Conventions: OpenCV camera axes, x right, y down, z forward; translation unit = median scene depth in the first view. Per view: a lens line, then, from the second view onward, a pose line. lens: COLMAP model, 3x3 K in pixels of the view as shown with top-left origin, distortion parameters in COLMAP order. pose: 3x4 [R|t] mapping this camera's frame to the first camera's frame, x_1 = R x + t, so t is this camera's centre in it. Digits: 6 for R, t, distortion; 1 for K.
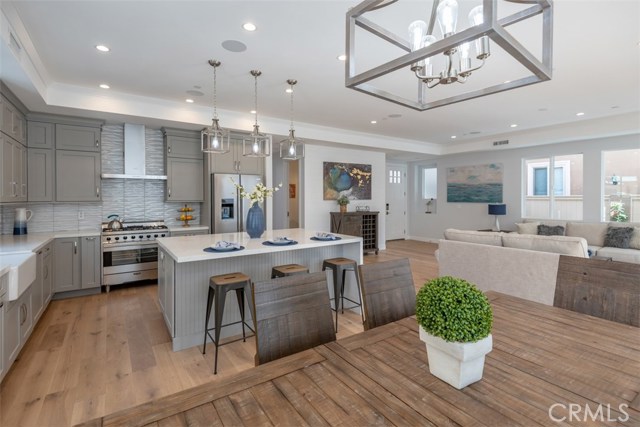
lens RADIAL K [[302.5, 0, 321.6], [0, 302.5, 200.7], [0, 0, 1]] dist [-0.000208, -0.000885]
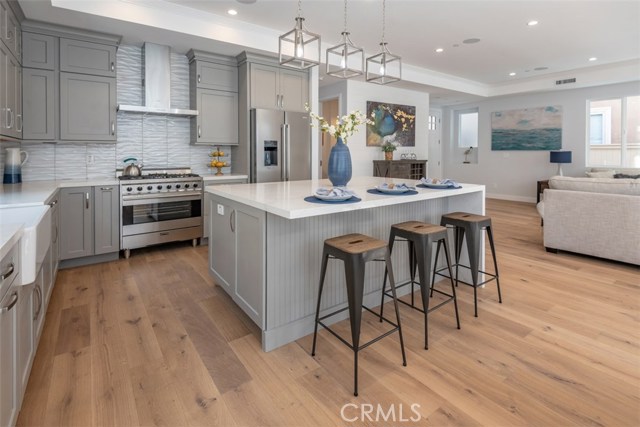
lens RADIAL K [[310.1, 0, 318.3], [0, 310.1, 157.3], [0, 0, 1]] dist [0.000393, 0.000020]
pose [[0.999599, -0.000202, 0.028318, -0.207604], [0.000083, 0.999991, 0.004200, 0.035454], [-0.028318, -0.004196, 0.999590, 0.166859]]
